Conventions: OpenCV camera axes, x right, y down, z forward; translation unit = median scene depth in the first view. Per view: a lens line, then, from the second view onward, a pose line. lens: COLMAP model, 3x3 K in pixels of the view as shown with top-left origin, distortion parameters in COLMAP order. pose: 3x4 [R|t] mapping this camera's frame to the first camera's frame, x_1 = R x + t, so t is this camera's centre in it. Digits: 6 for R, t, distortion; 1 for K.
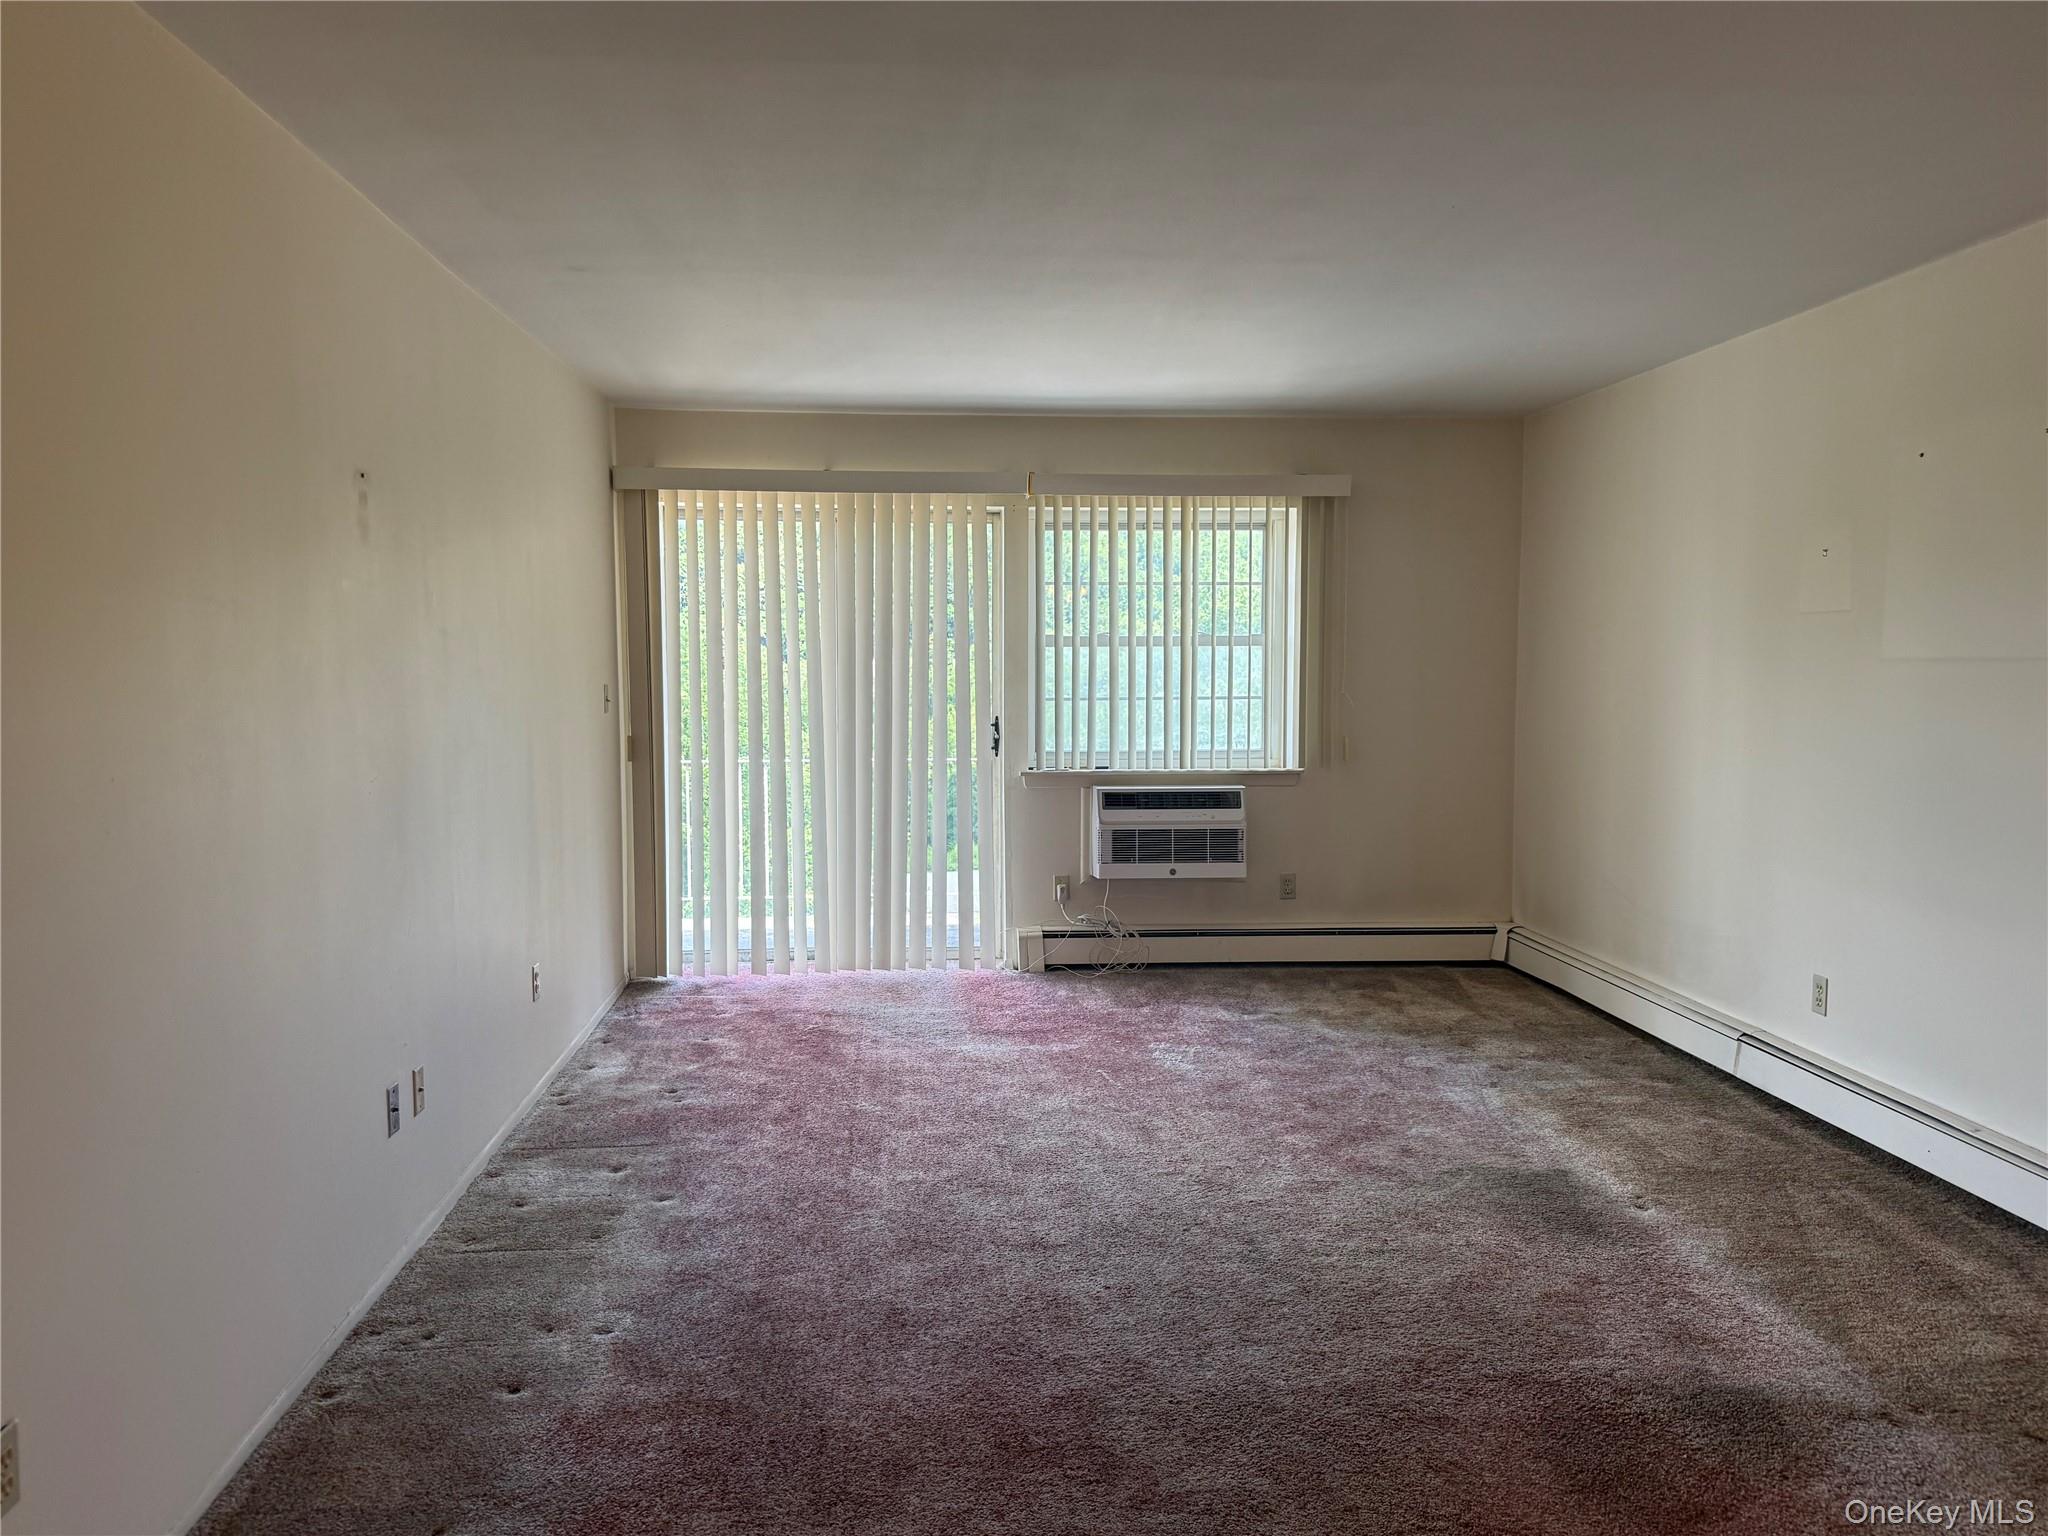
lens RADIAL K [[1453.3, 0, 1033.5], [0, 1453.3, 768.5], [0, 0, 1]] dist [0.138176, -0.231181]
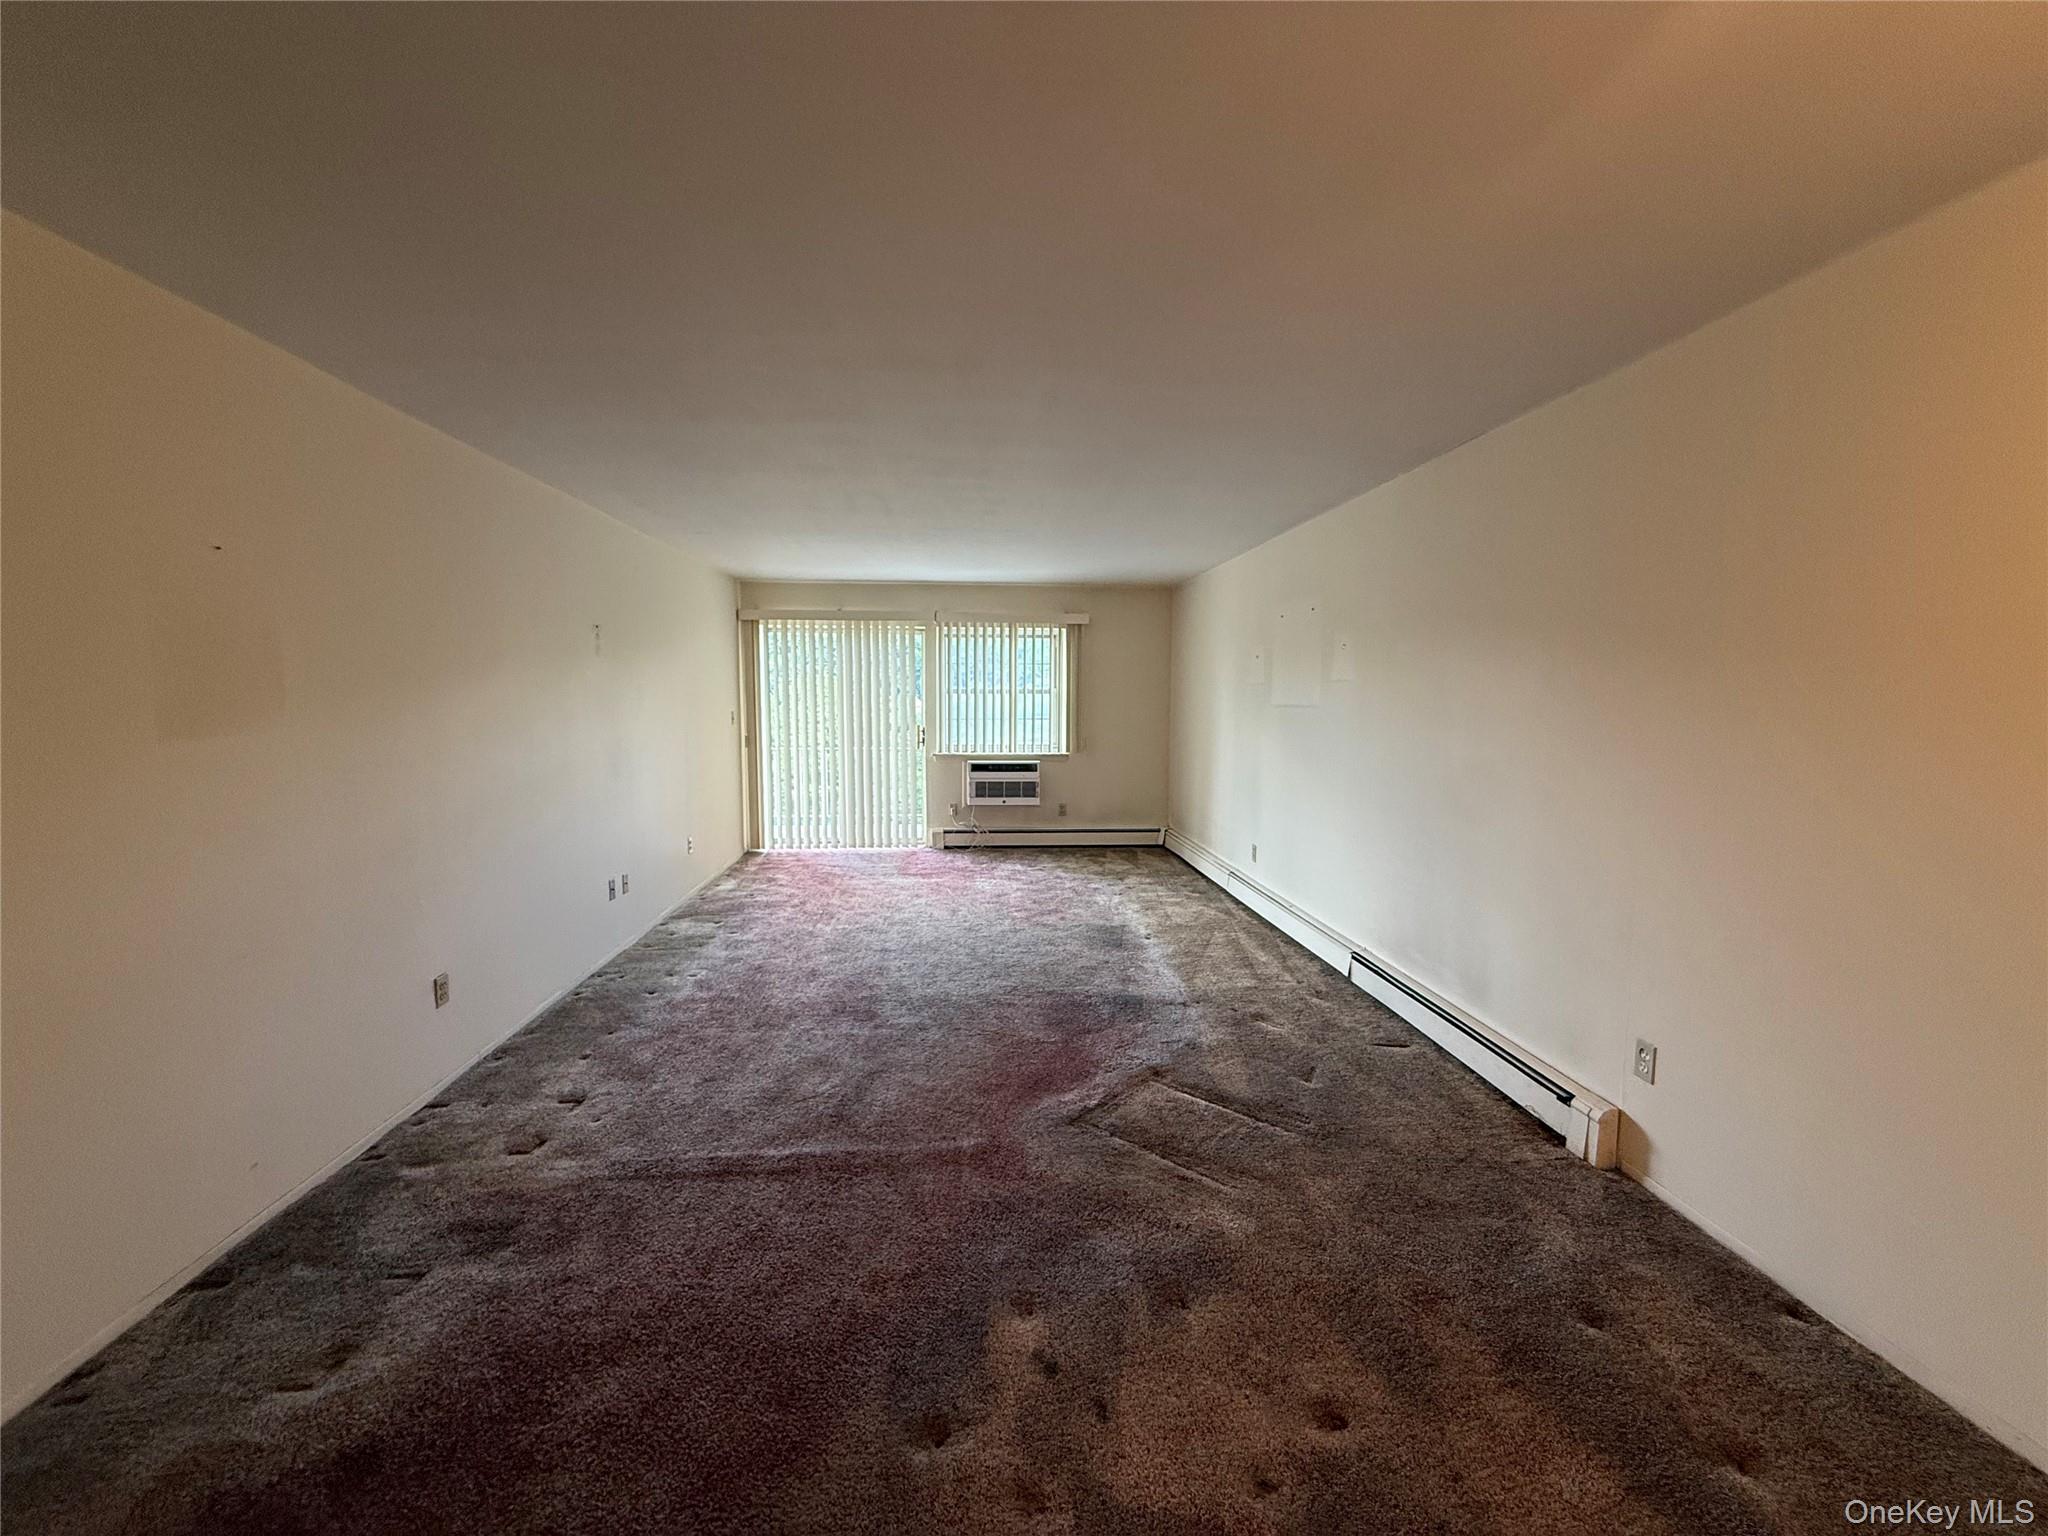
lens RADIAL K [[813.0, 0, 1024.0], [0, 813.0, 768.0], [0, 0, 1]] dist [0.001617, 0.000145]
pose [[0.999951, 0.006652, -0.007362, 0.136550], [-0.006559, 0.999899, 0.012640, 0.007356], [0.007445, -0.012591, 0.999893, -0.174389]]
